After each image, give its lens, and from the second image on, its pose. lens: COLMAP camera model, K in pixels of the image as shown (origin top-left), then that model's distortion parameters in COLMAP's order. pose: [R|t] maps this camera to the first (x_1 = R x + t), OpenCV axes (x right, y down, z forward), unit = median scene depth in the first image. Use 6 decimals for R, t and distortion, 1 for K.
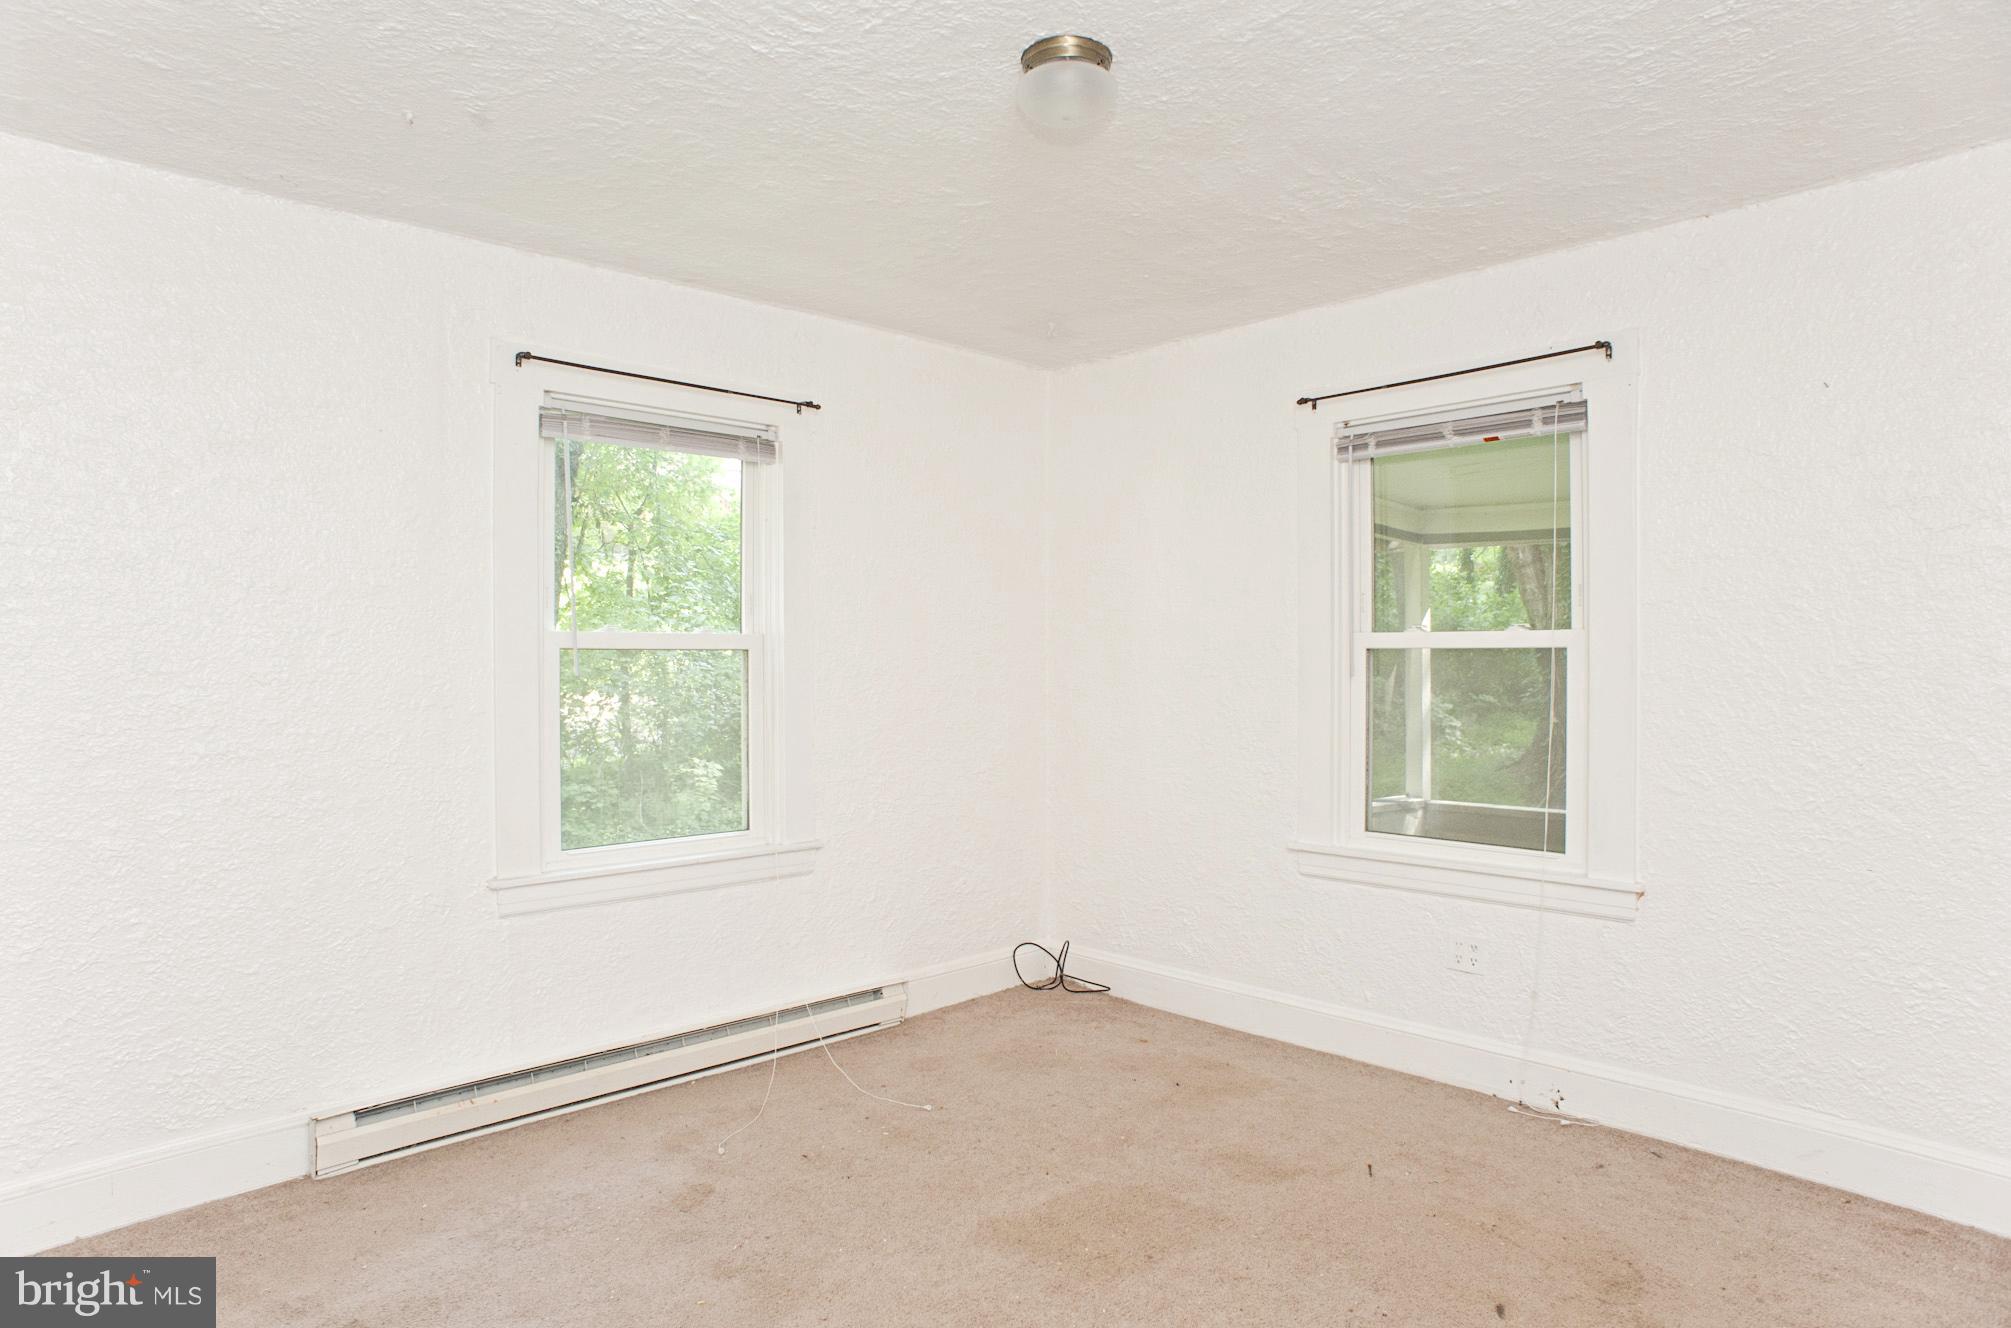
lens RADIAL K [[1170.9, 0, 1005.5], [0, 1170.9, 664.0], [0, 0, 1]] dist [-0.033790, 0.002924]
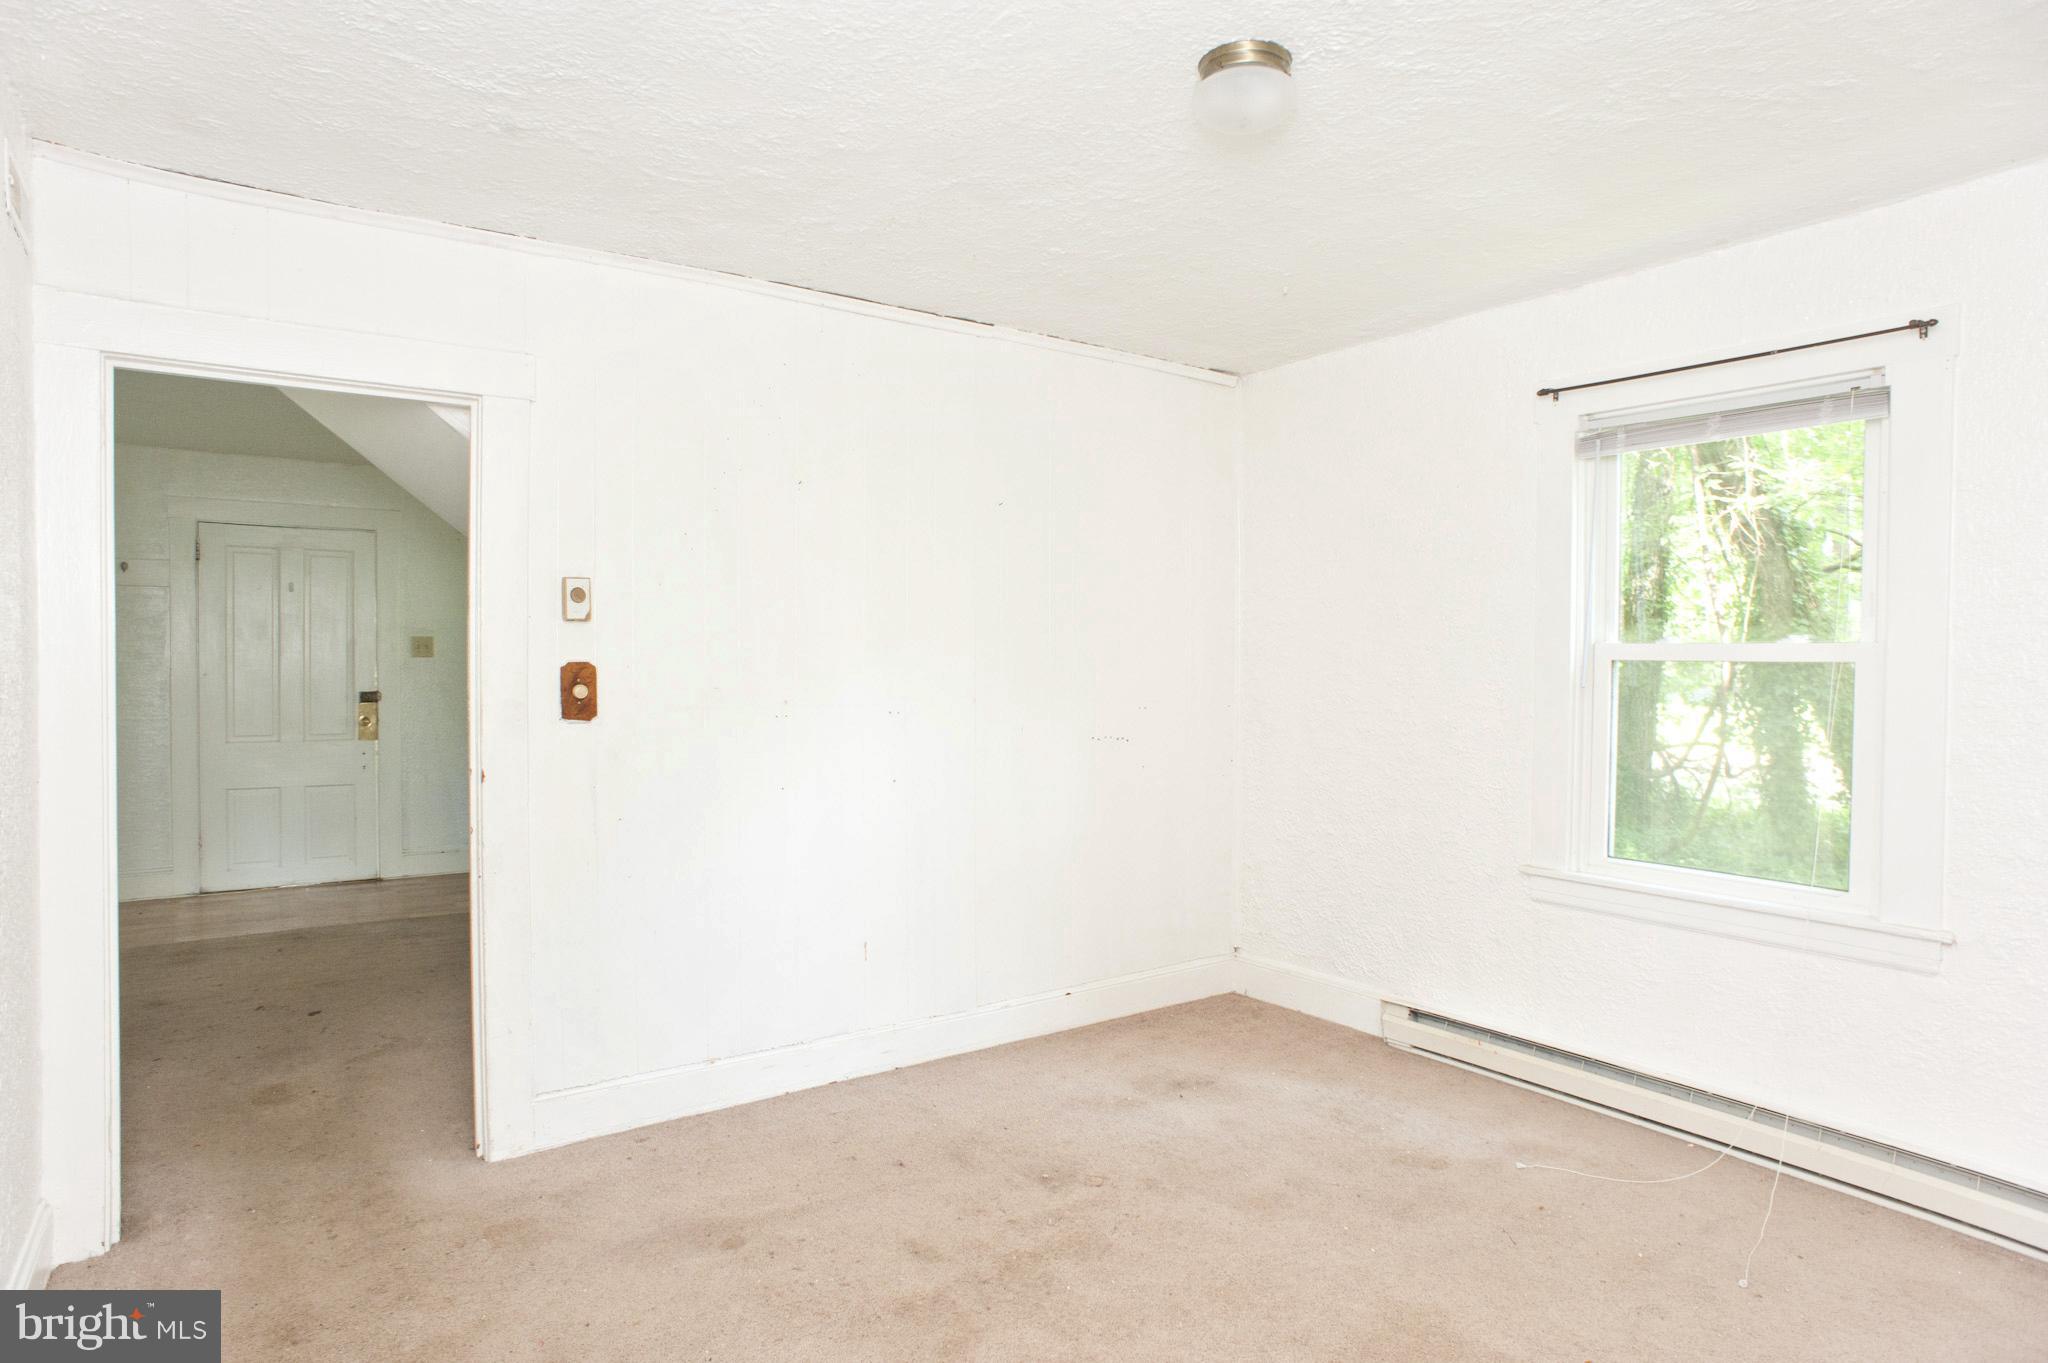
lens RADIAL K [[1181.1, 0, 1024.0], [0, 1181.1, 681.5], [0, 0, 1]] dist [-0.099832, 0.075994]
pose [[-0.133293, 0.023564, -0.990796, 0.628011], [-0.010987, 0.999621, 0.025252, -0.013563], [0.991016, 0.014252, -0.132984, 0.565488]]
